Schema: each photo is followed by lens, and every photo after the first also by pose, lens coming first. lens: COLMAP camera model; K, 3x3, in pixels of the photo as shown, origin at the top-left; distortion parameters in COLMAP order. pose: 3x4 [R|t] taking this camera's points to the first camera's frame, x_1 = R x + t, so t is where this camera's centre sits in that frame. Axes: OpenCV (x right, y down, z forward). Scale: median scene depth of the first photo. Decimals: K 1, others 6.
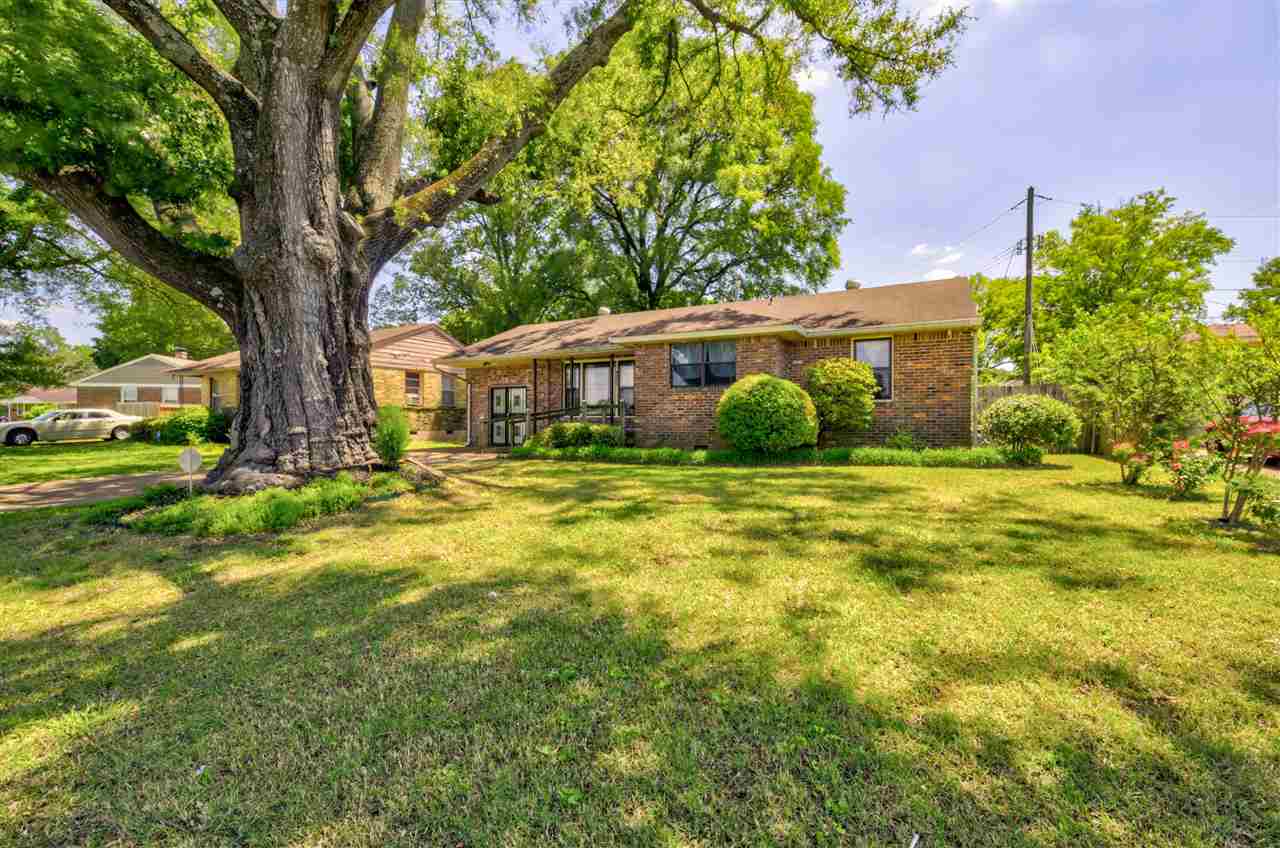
lens RADIAL K [[545.5, 0, 638.5], [0, 545.5, 424.1], [0, 0, 1]] dist [0.000121, 0.001219]
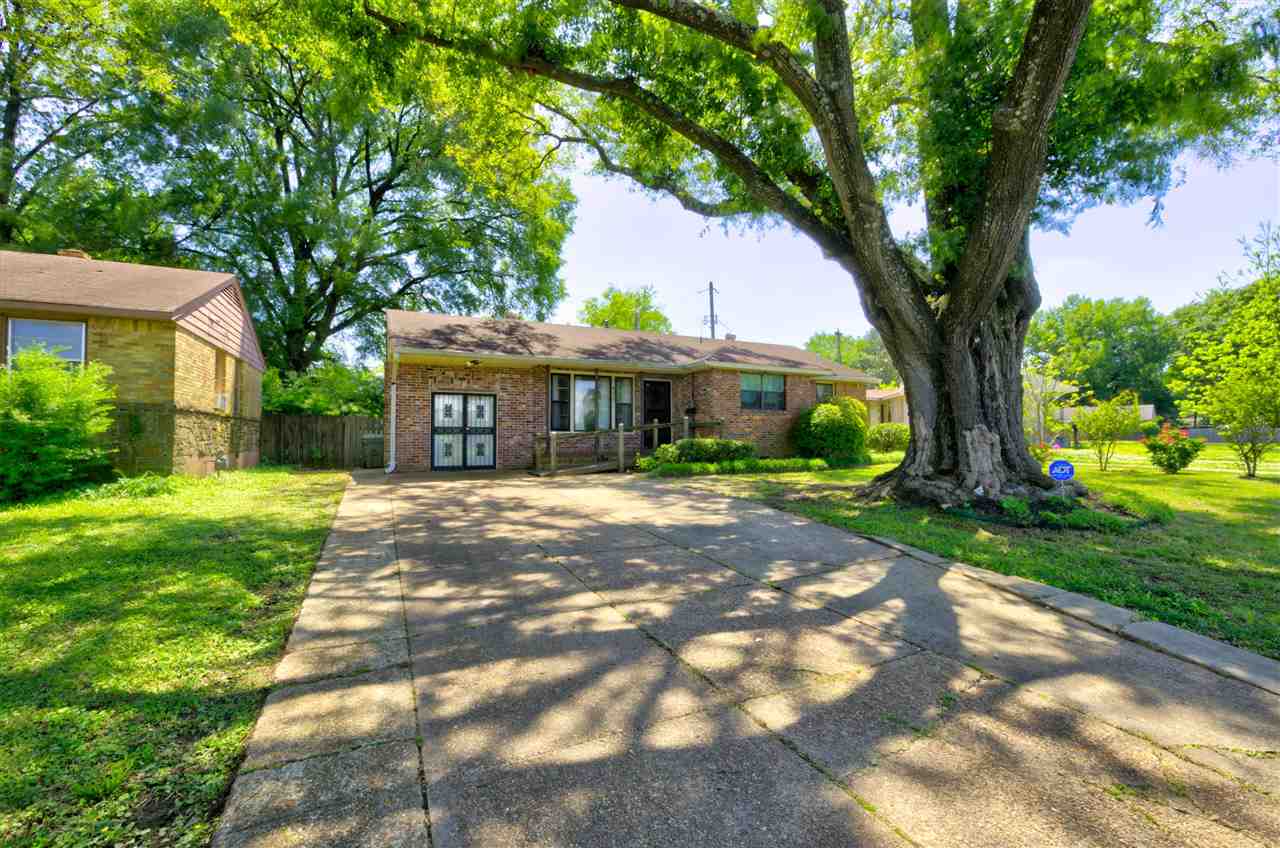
lens RADIAL K [[545.5, 0, 644.9], [0, 545.5, 419.9], [0, 0, 1]] dist [0.000121, 0.001219]
pose [[0.579689, 0.025059, 0.814453, -0.728729], [0.004878, 0.999402, -0.034222, -0.002113], [-0.814823, 0.023811, 0.579220, 0.340220]]
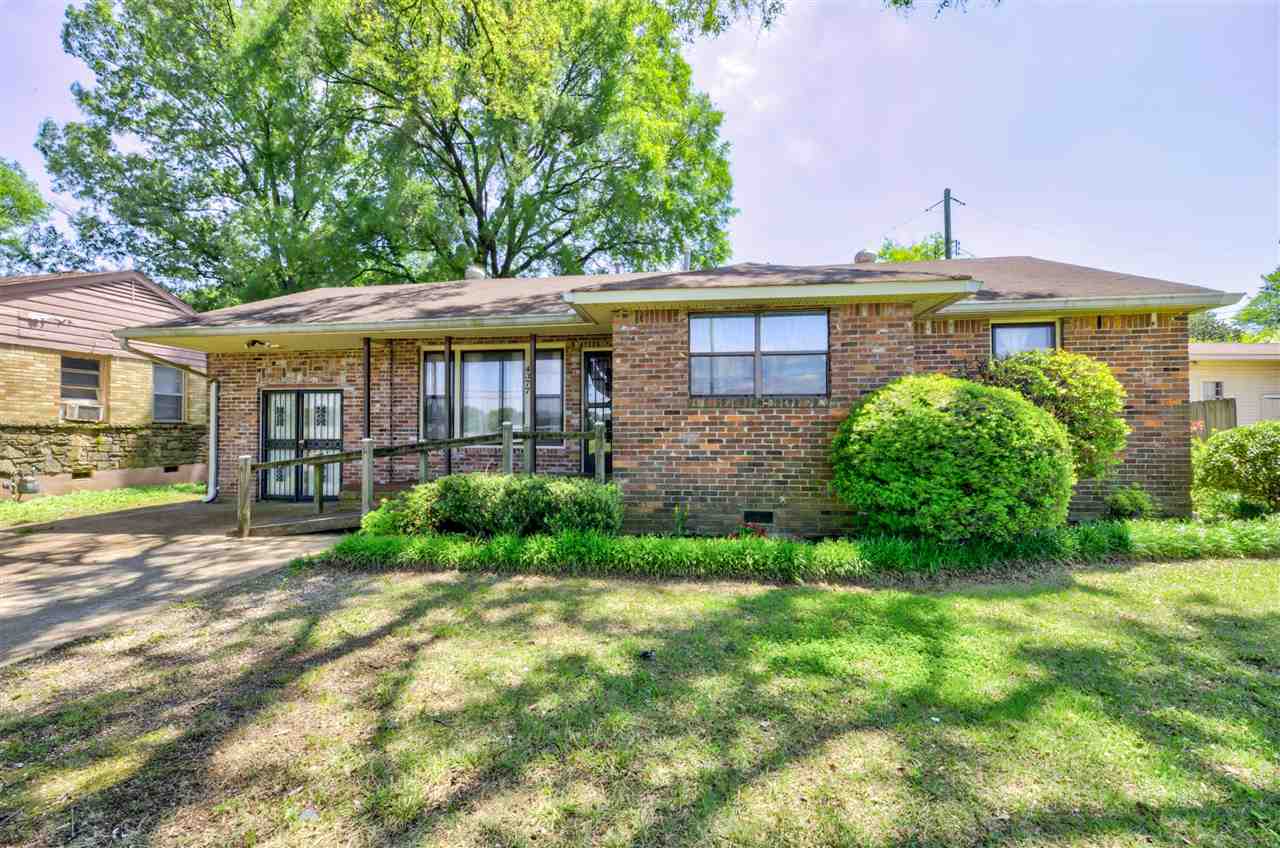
lens RADIAL K [[545.5, 0, 643.3], [0, 545.5, 427.6], [0, 0, 1]] dist [0.000121, 0.001219]
pose [[0.935284, -0.001954, 0.353892, -0.114971], [0.005367, 0.999948, -0.008662, -0.024947], [-0.353857, 0.010001, 0.935246, 0.381202]]
